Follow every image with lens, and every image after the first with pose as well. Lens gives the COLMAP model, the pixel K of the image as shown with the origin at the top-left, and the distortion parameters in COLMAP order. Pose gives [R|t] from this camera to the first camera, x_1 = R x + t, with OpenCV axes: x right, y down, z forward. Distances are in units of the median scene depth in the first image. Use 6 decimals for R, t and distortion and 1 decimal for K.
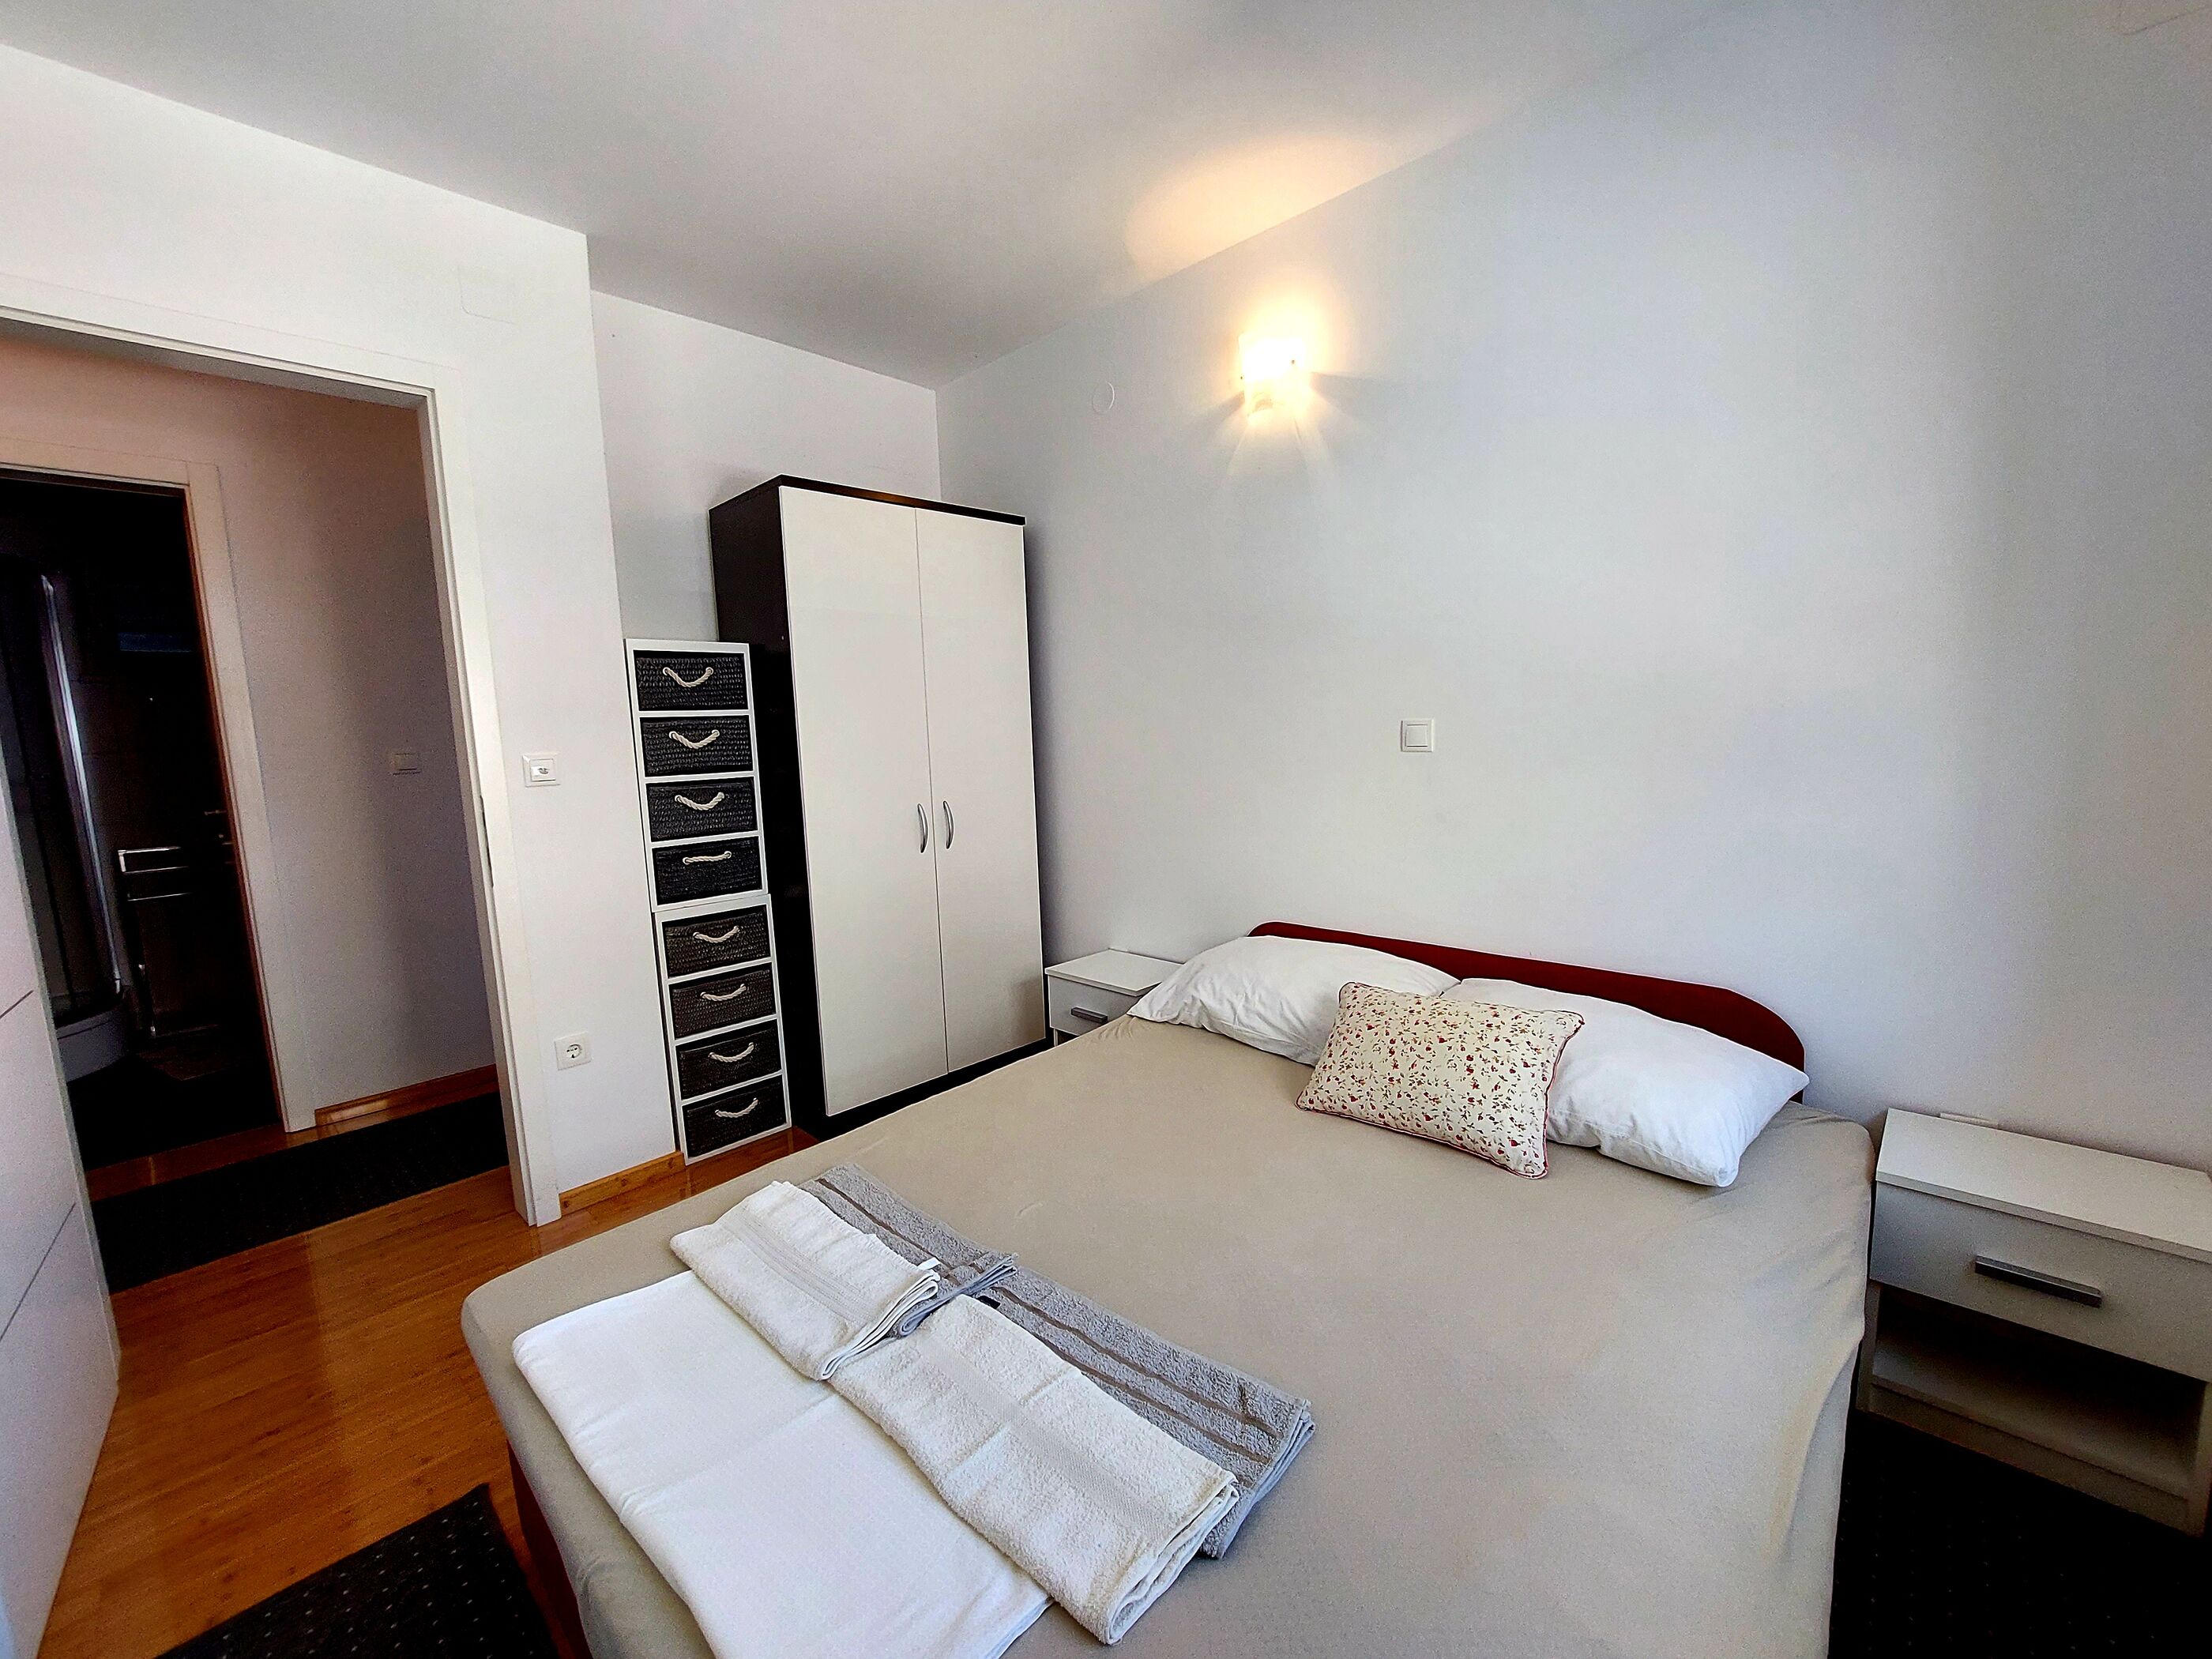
lens RADIAL K [[884.8, 0, 1084.5], [0, 884.8, 833.7], [0, 0, 1]] dist [-0.017847, 0.000800]
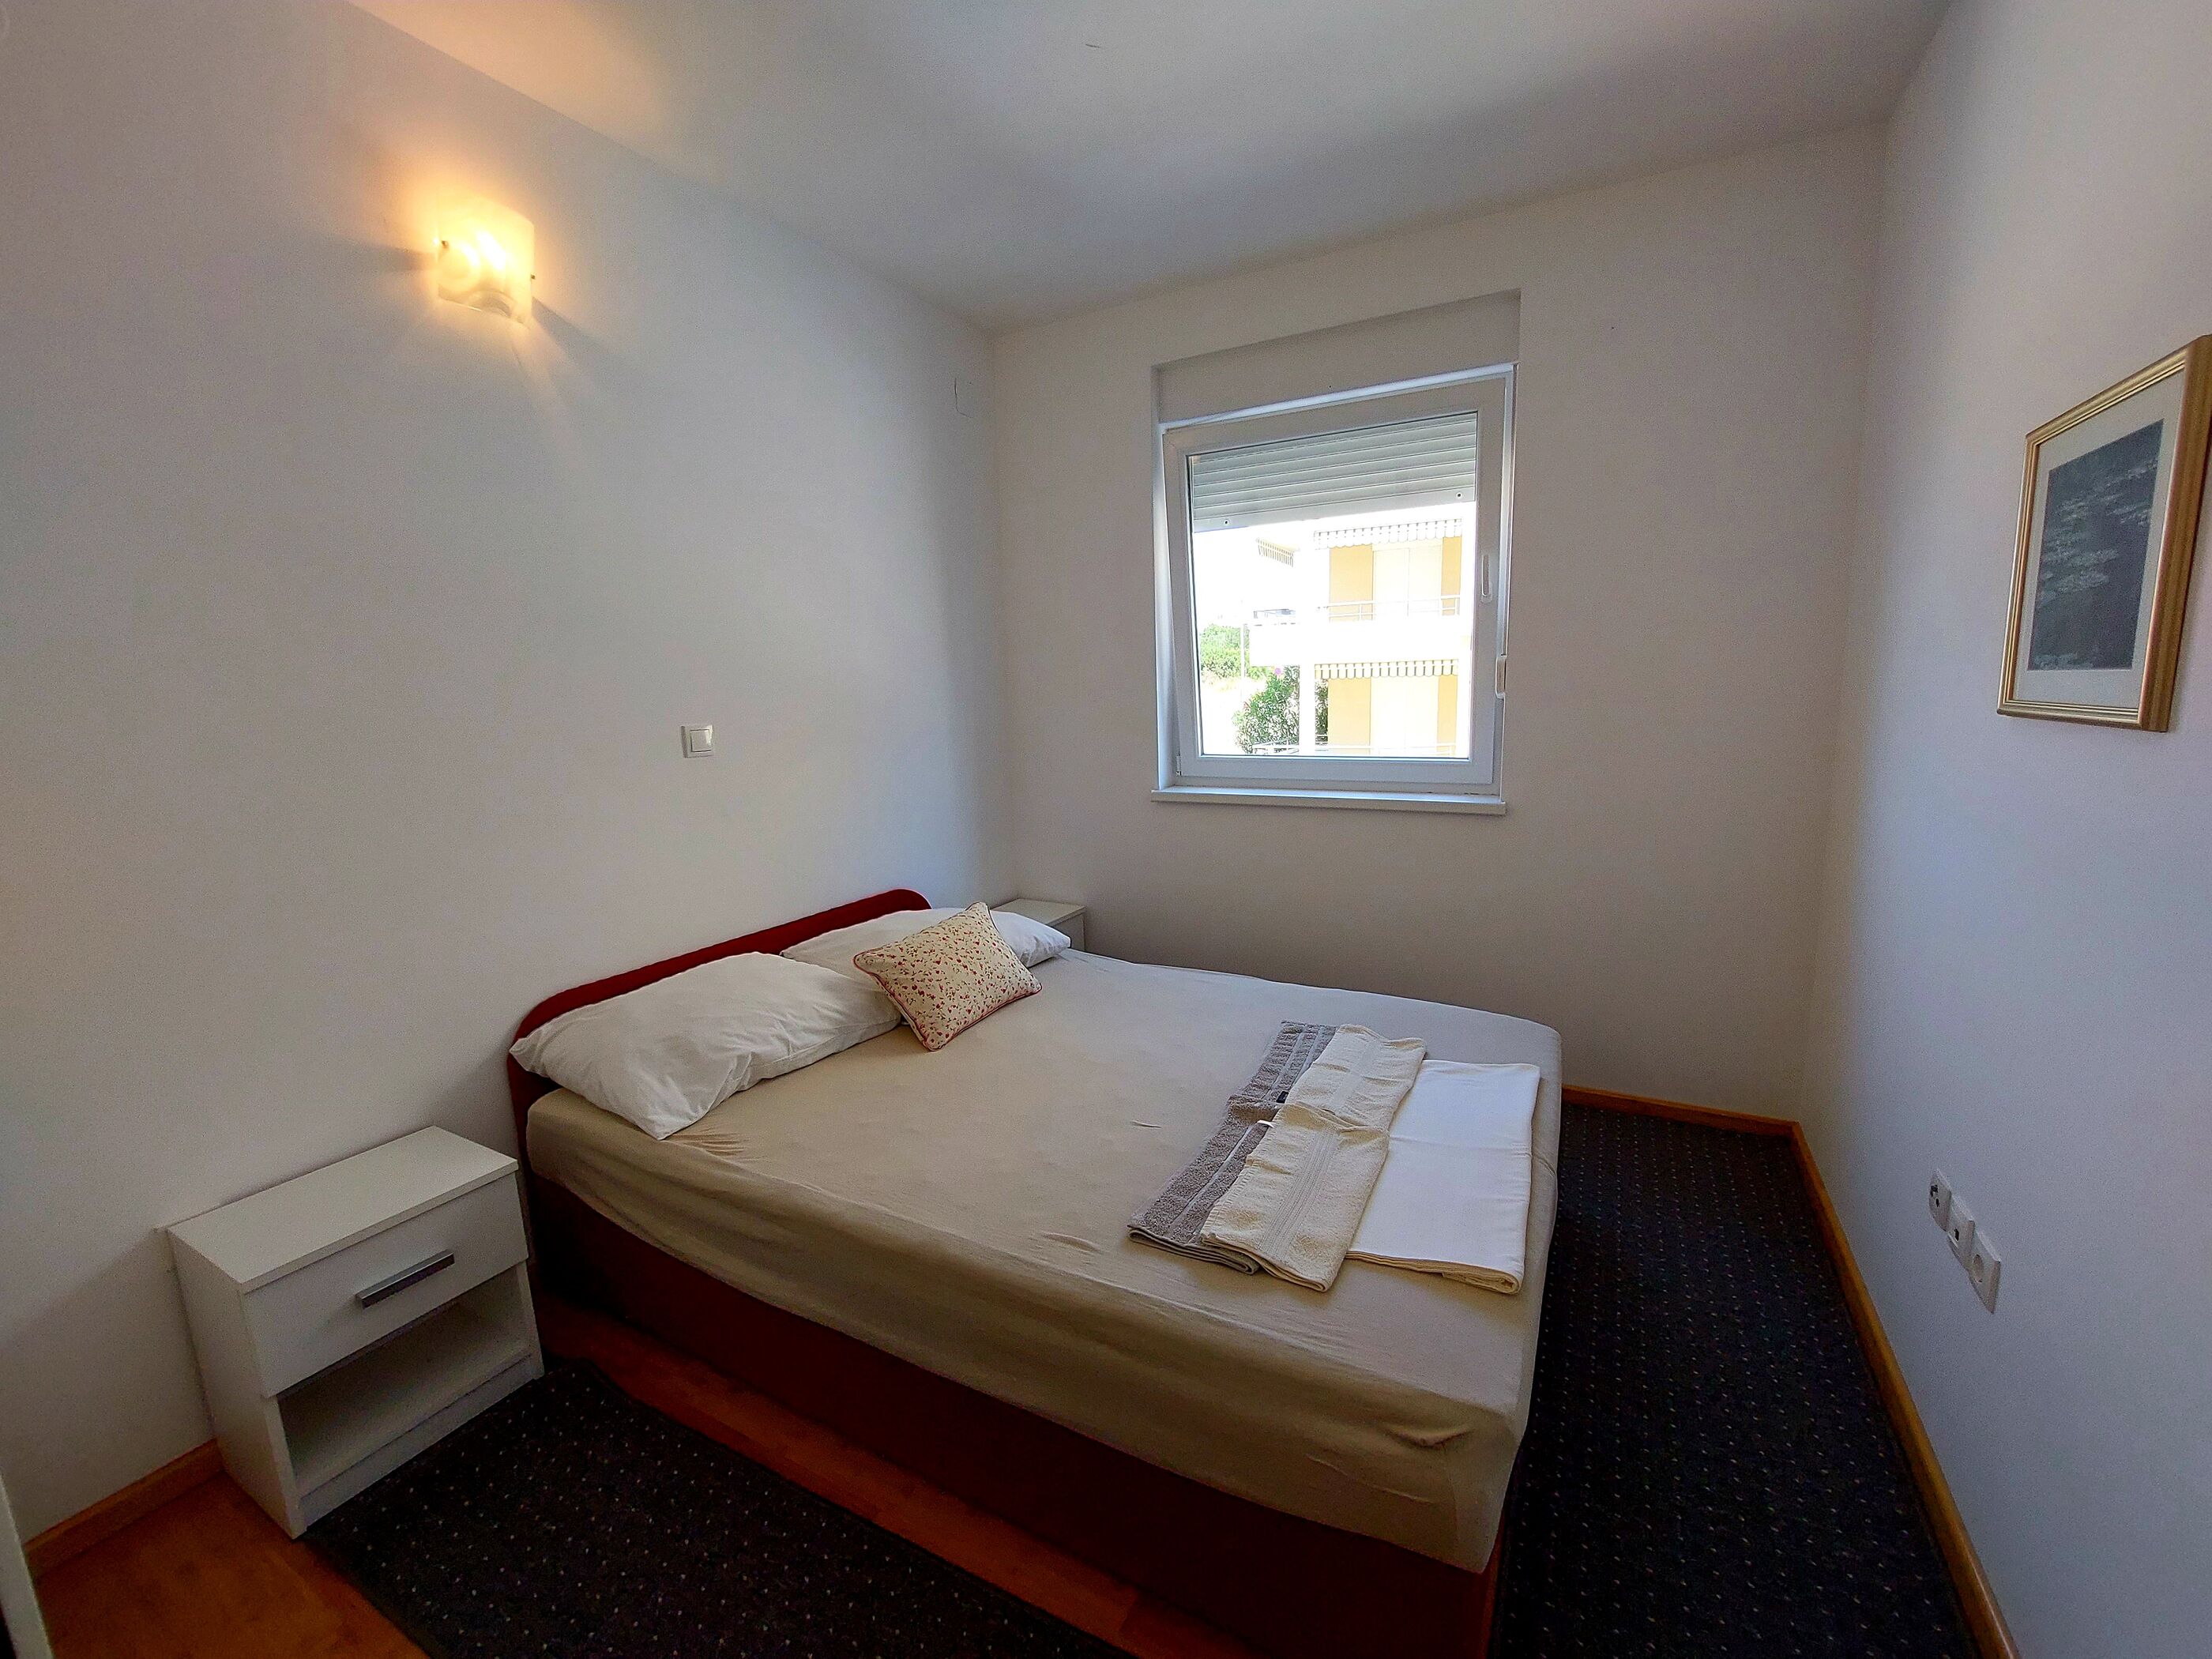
lens RADIAL K [[884.8, 0, 1149.2], [0, 884.8, 841.3], [0, 0, 1]] dist [-0.017847, 0.000800]
pose [[-0.287993, -0.131567, 0.948552, -0.935099], [0.155146, 0.971022, 0.181788, -0.129437], [-0.944981, 0.199518, -0.259235, 1.009656]]
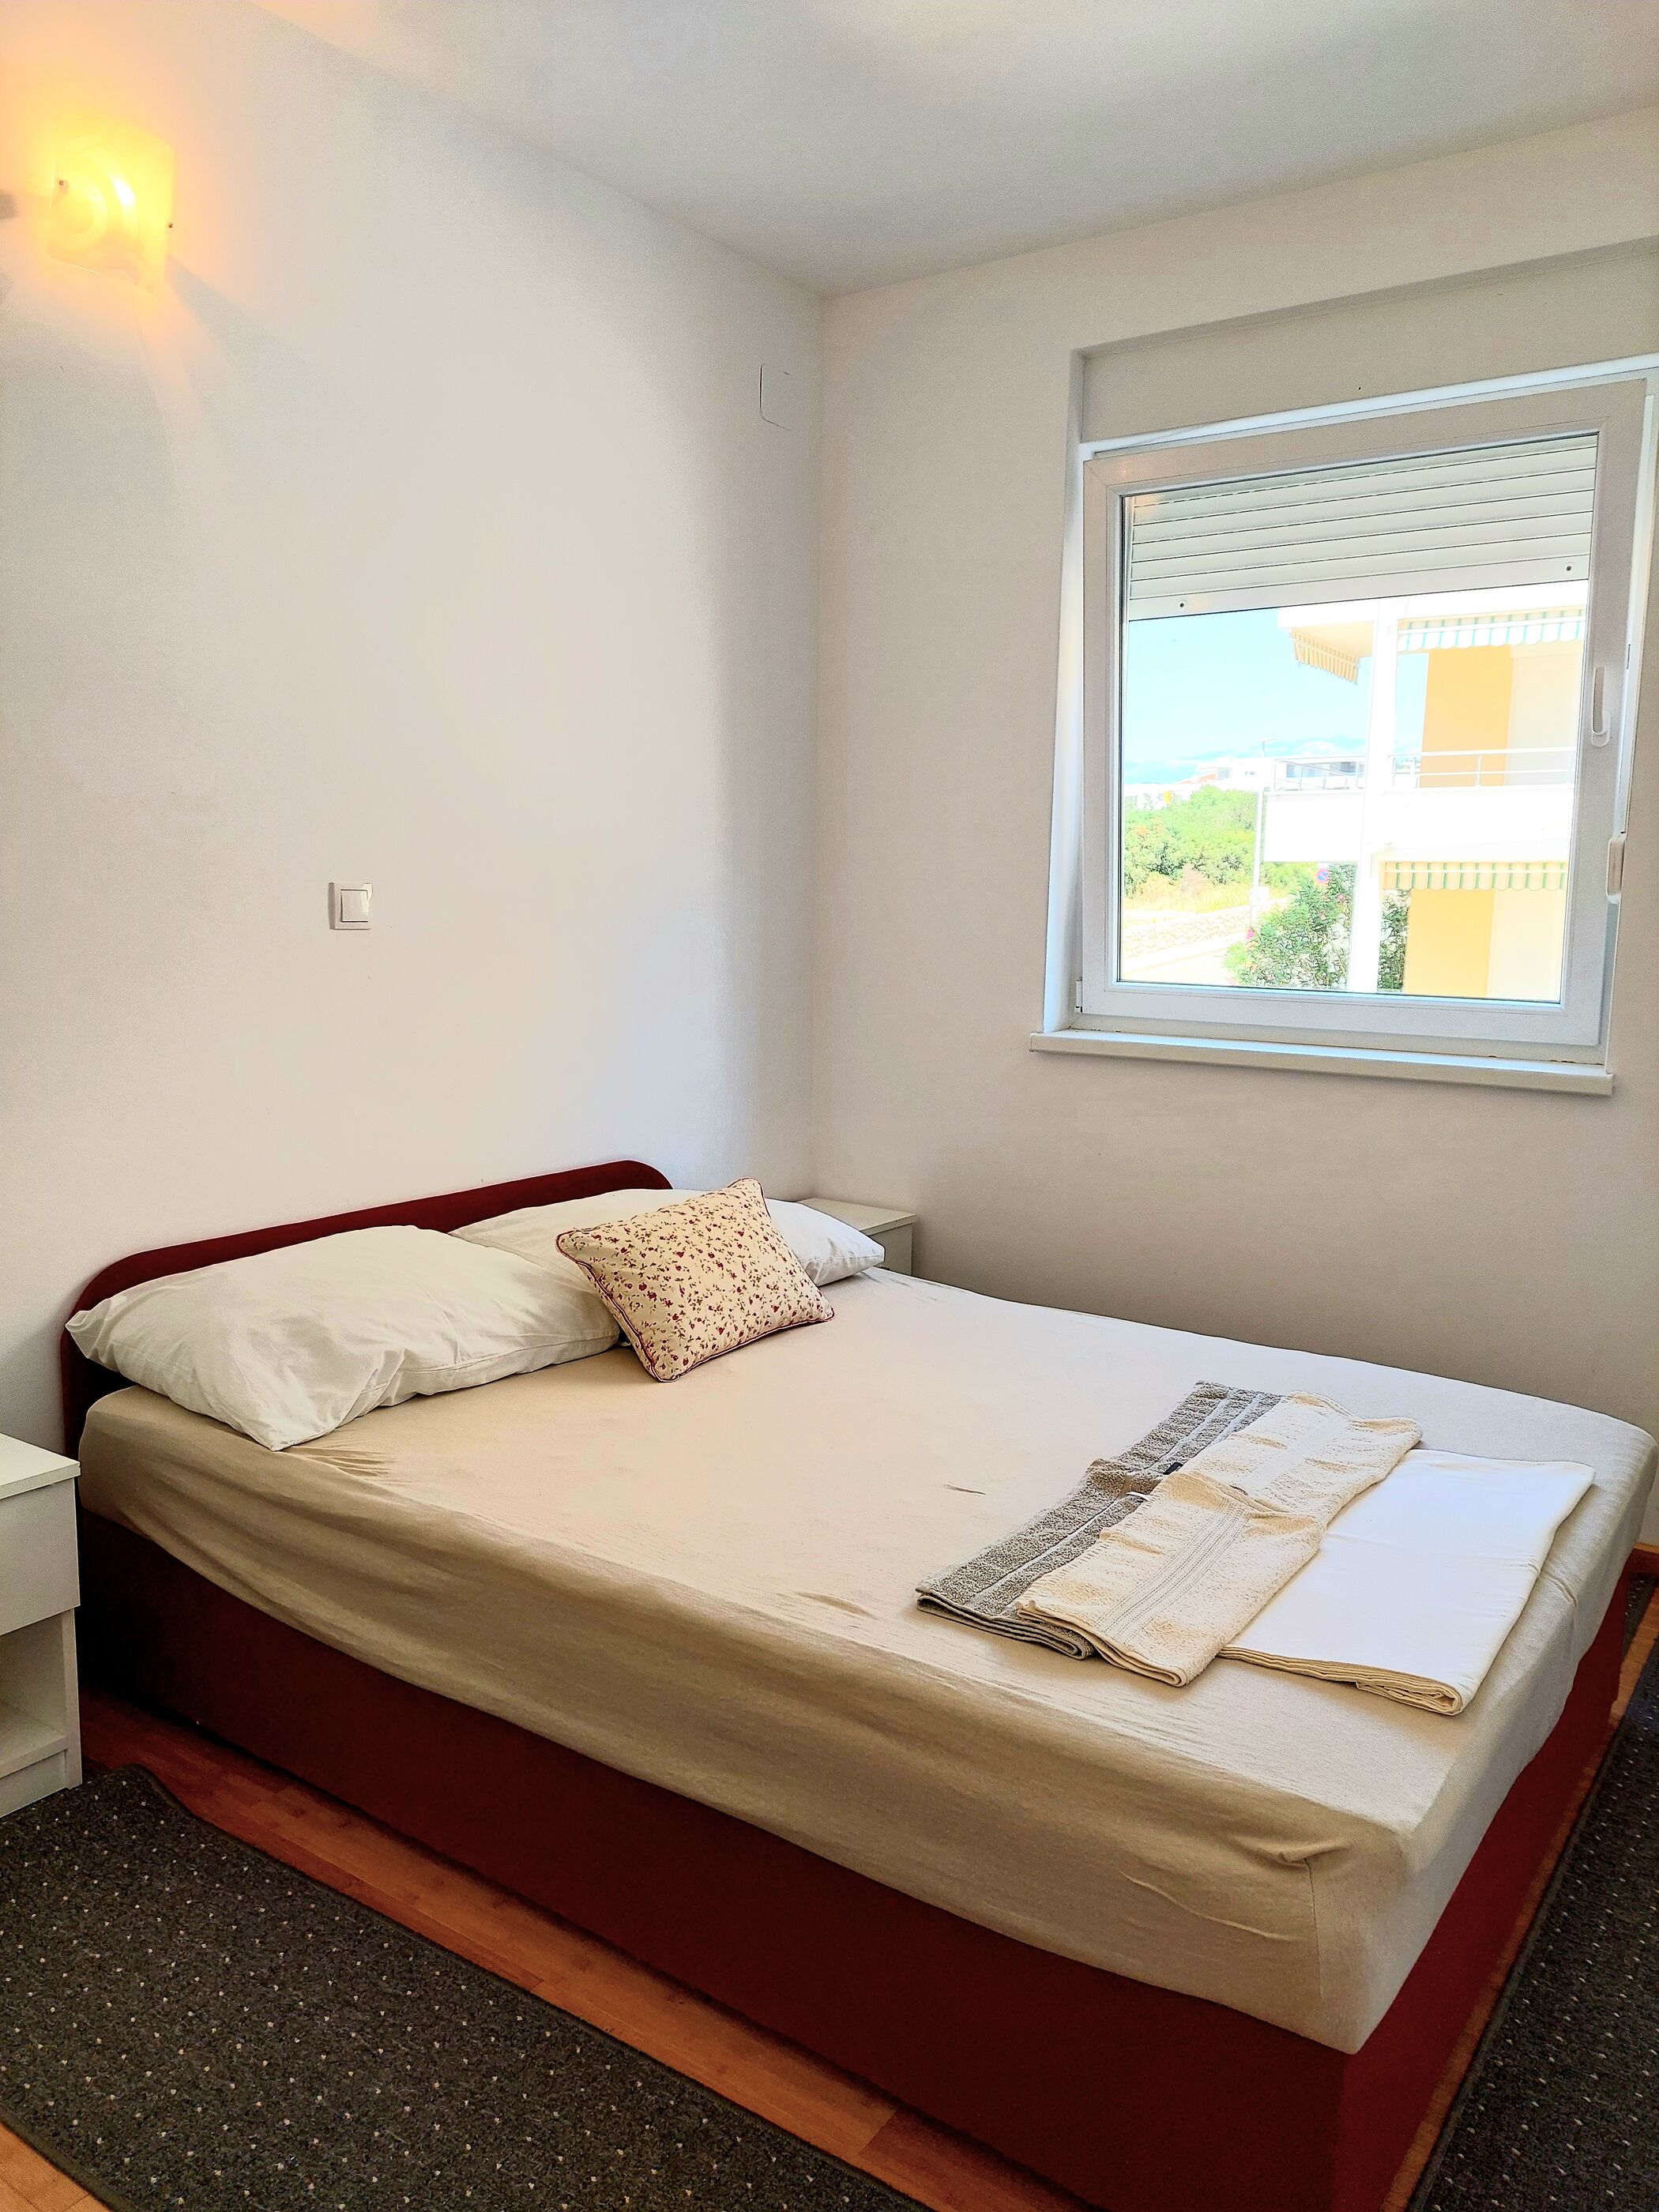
lens RADIAL K [[1575.9, 0, 900.0], [0, 1575.9, 1112.7], [0, 0, 1]] dist [0.045565, -0.020776]
pose [[-0.179800, -0.114728, 0.976990, -1.159764], [0.112584, 0.984249, 0.136300, -0.092162], [-0.977239, 0.134500, -0.164051, 1.025392]]
